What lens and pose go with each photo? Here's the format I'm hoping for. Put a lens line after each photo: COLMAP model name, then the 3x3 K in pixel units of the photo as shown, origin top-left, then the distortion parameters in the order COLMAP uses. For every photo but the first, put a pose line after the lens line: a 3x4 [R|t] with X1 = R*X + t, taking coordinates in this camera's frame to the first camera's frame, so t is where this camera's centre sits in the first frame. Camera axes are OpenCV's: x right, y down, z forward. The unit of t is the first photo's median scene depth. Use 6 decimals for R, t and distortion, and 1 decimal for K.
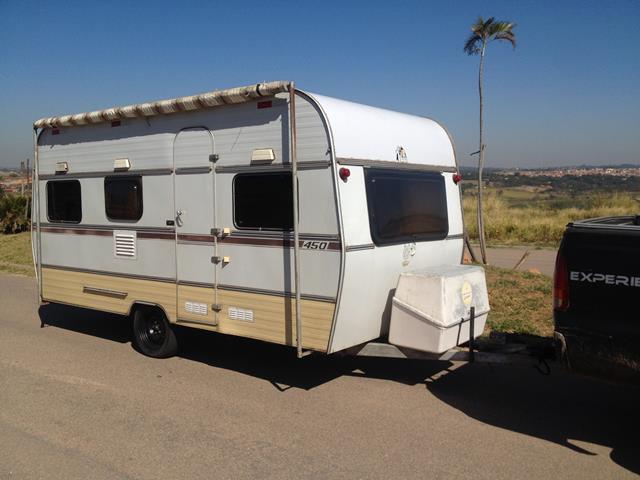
lens RADIAL K [[599.0, 0, 320.3], [0, 599.0, 235.6], [0, 0, 1]] dist [0.115834, -0.228656]
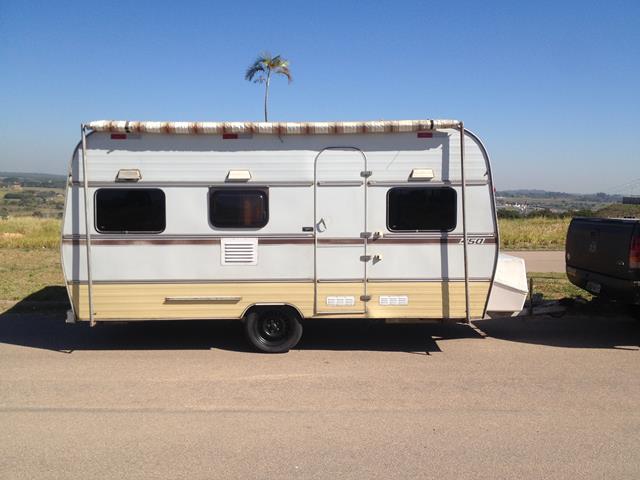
lens RADIAL K [[581.0, 0, 317.9], [0, 581.0, 238.9], [0, 0, 1]] dist [0.076430, -0.000782]
pose [[0.801370, -0.033757, 0.597215, -0.900796], [0.037840, 0.999268, 0.005707, -0.008518], [-0.596971, 0.018025, 0.802061, 0.114607]]
